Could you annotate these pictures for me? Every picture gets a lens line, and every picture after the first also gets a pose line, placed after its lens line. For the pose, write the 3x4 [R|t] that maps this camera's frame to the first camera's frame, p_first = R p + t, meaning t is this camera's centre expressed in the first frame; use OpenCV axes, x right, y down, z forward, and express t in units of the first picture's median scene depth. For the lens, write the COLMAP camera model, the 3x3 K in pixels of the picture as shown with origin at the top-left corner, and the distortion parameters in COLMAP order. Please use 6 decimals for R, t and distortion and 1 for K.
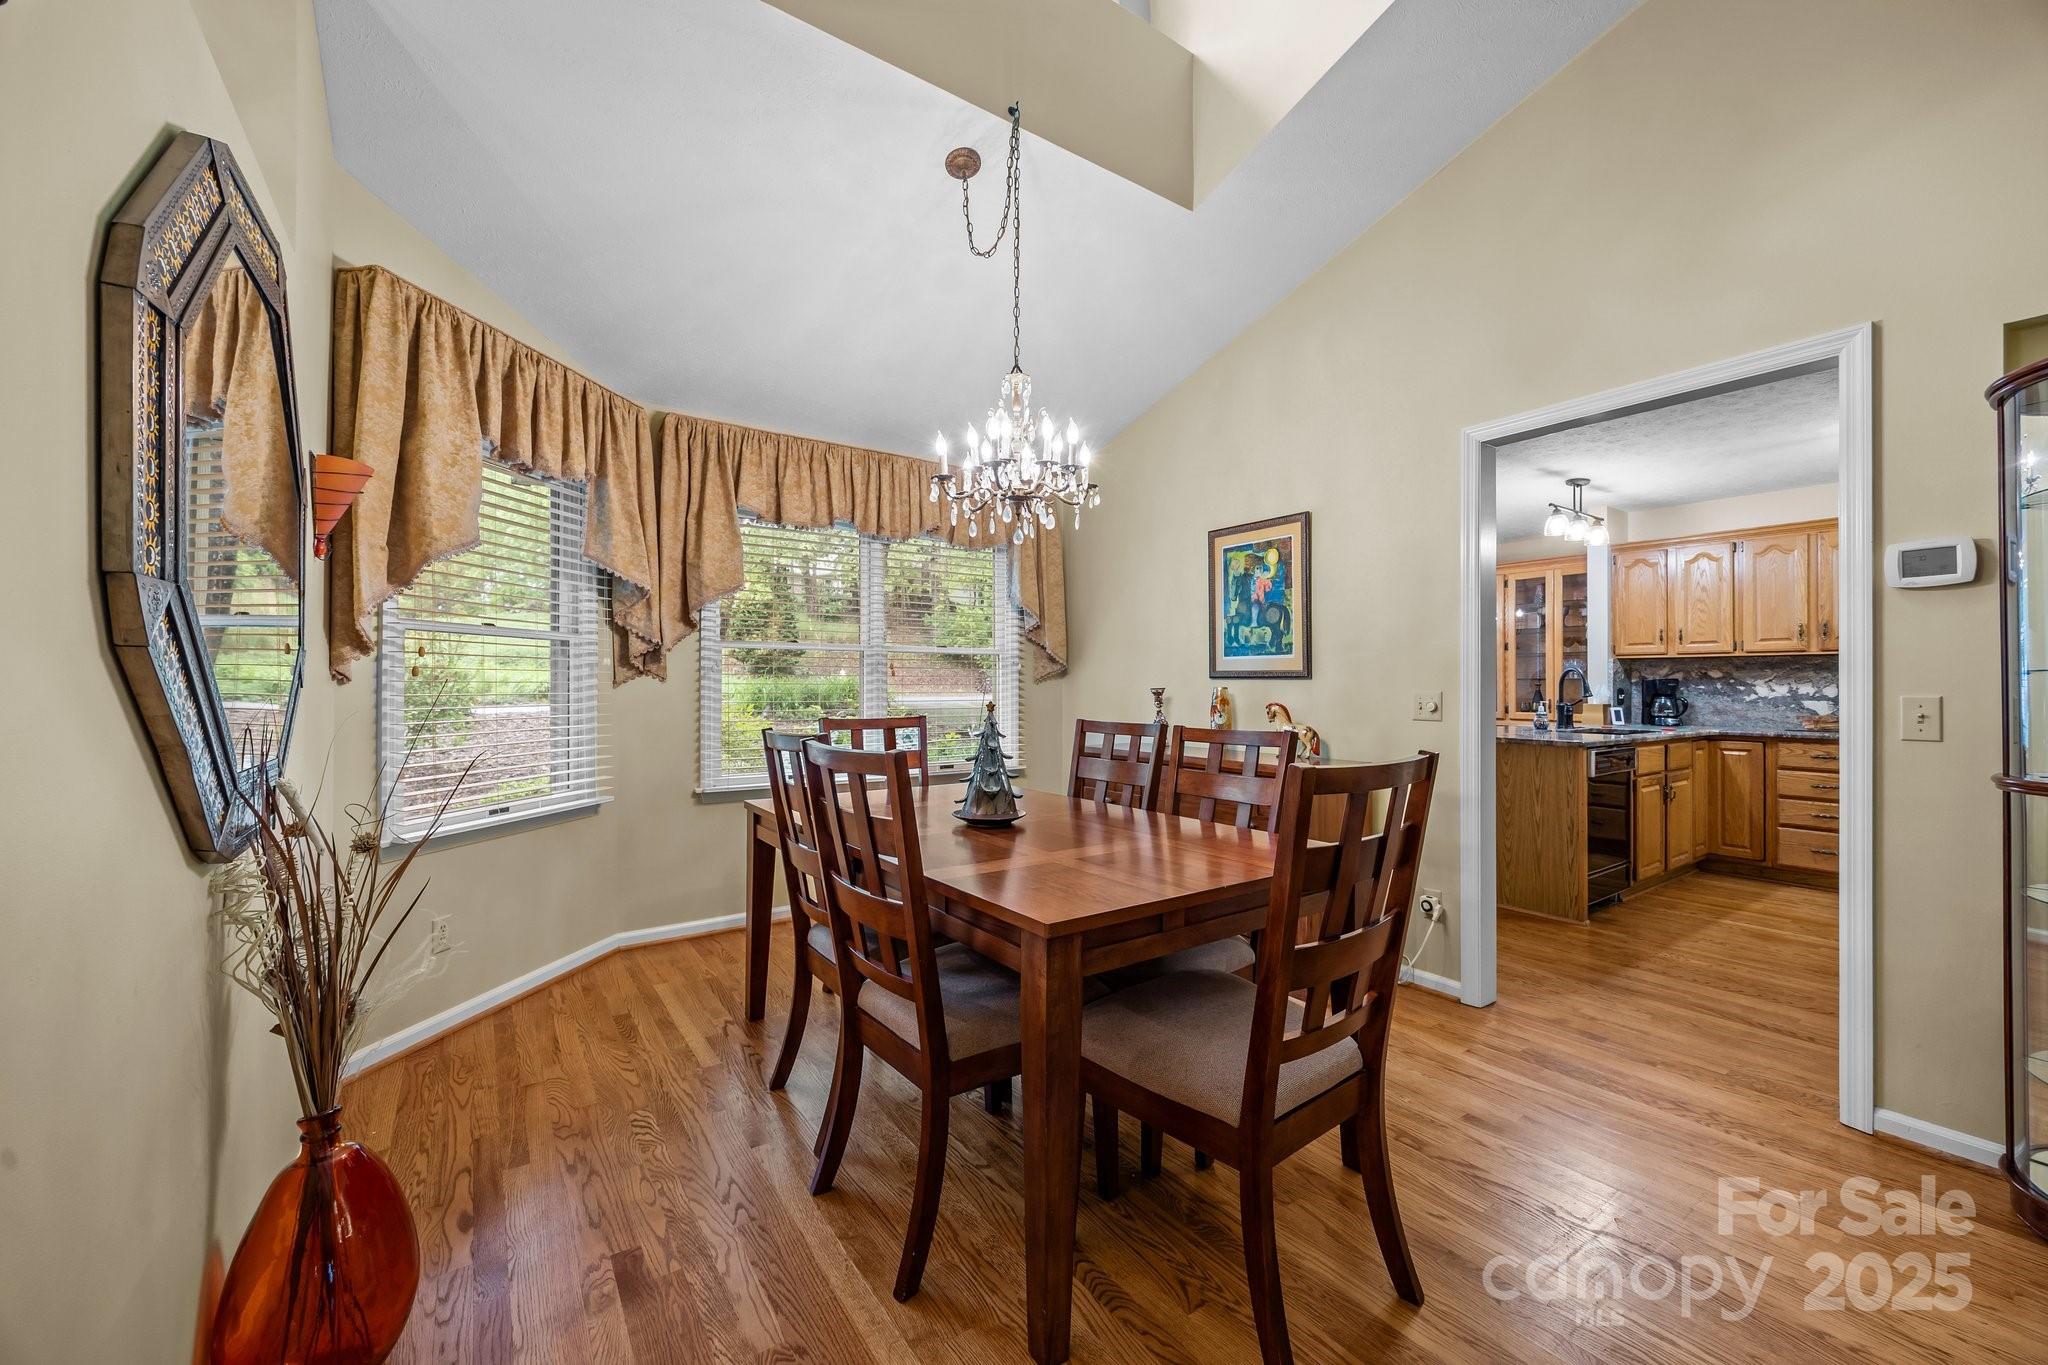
lens RADIAL K [[788.9, 0, 1035.2], [0, 788.9, 686.0], [0, 0, 1]] dist [-0.000878, 0.000169]
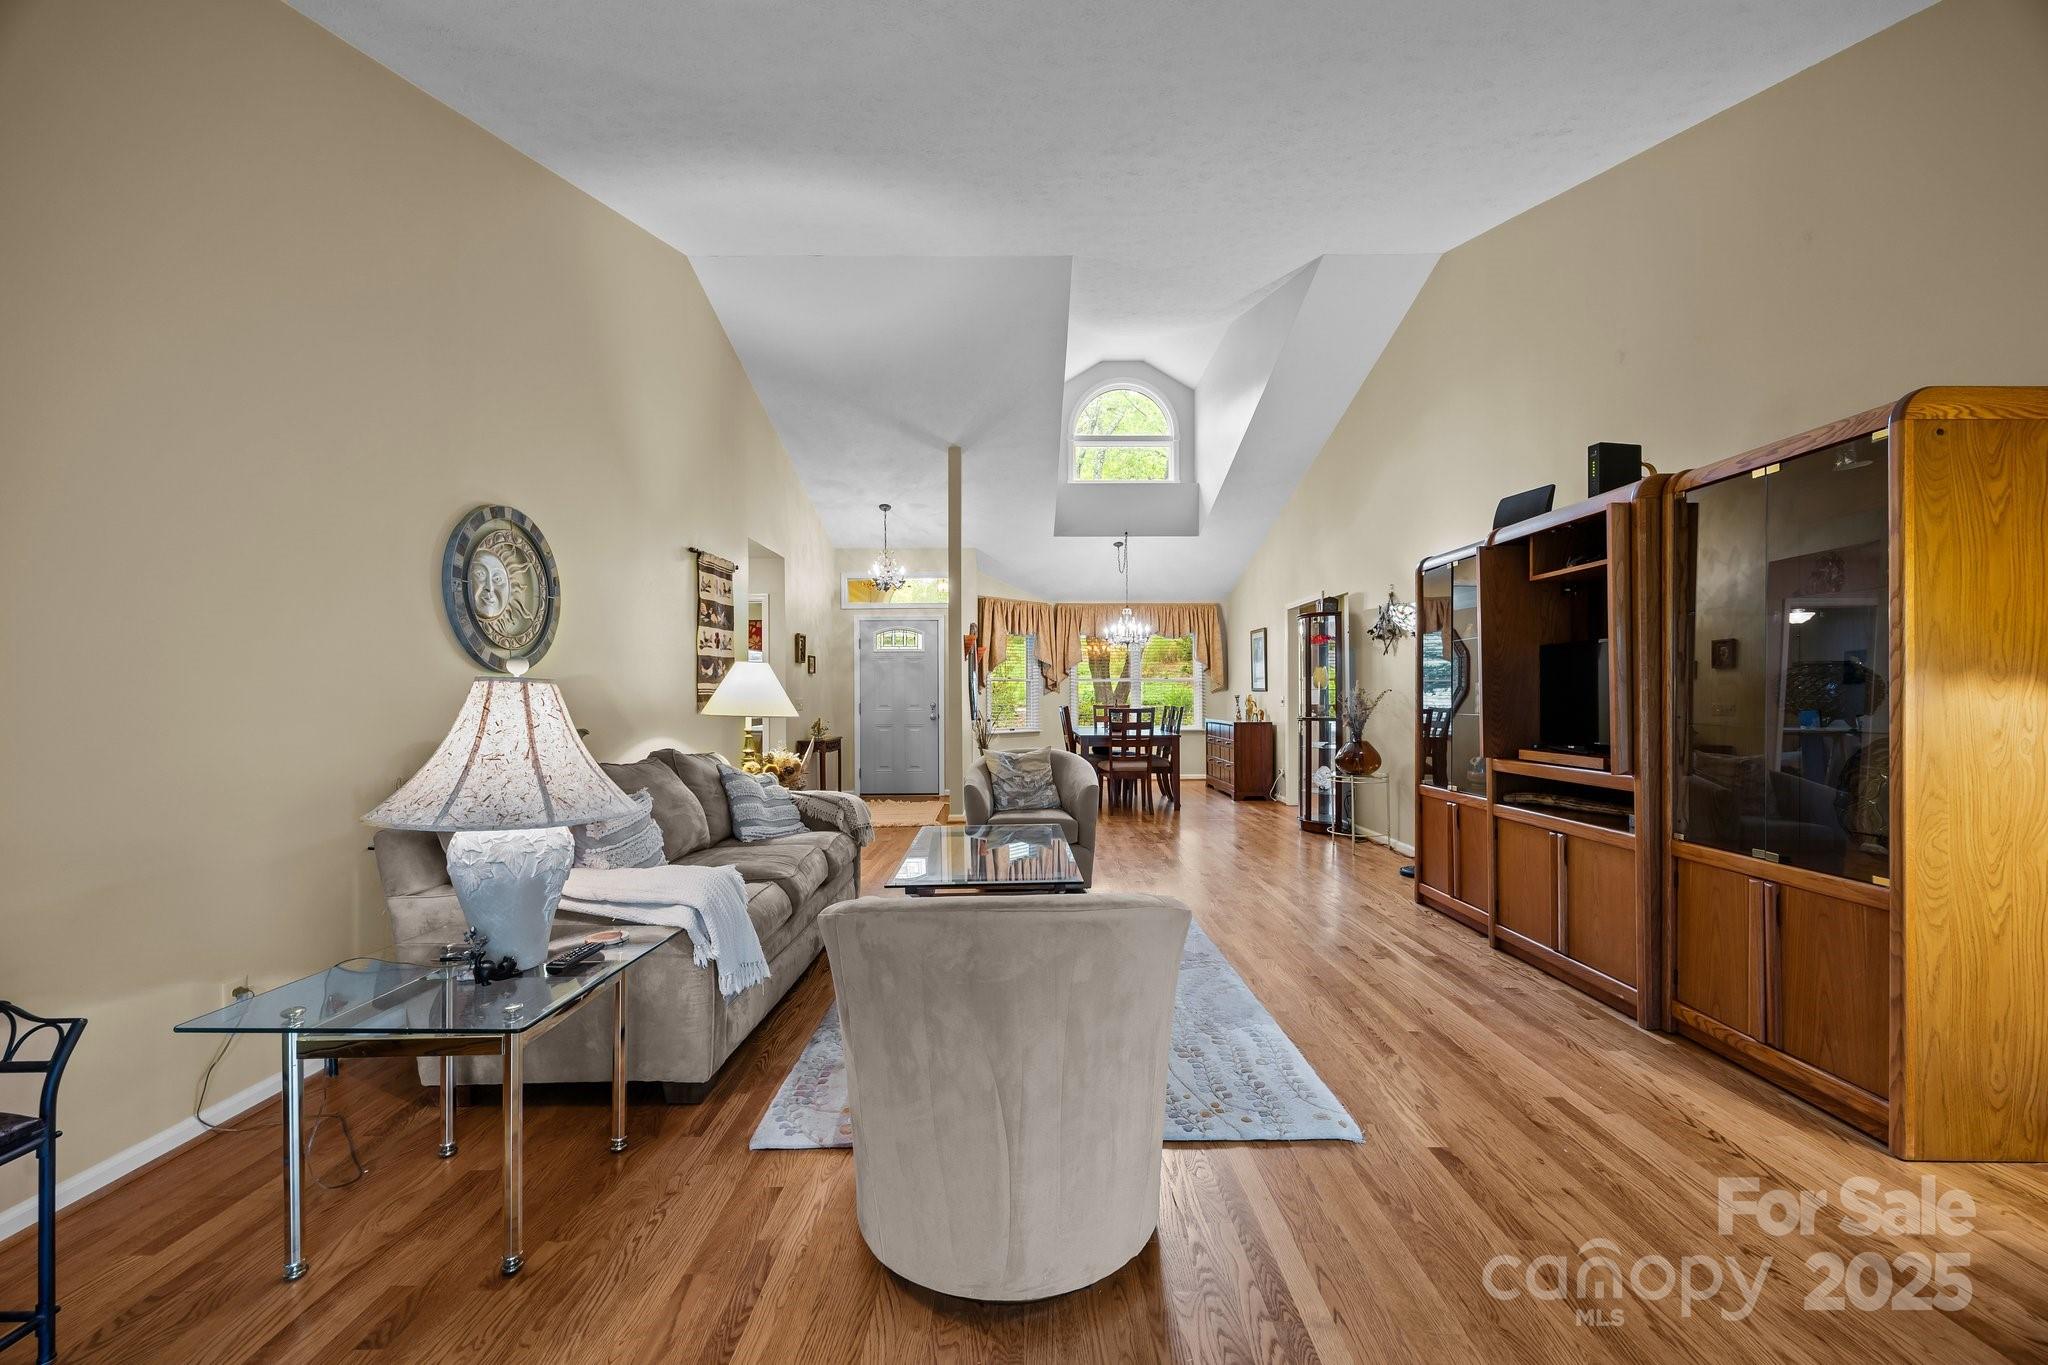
lens RADIAL K [[788.9, 0, 1035.2], [0, 788.9, 686.0], [0, 0, 1]] dist [-0.000878, 0.000169]
pose [[0.823948, -0.009011, -0.566594, 1.159166], [-0.004588, 0.999735, -0.022572, 0.032667], [0.566647, 0.021197, 0.823688, -1.521121]]
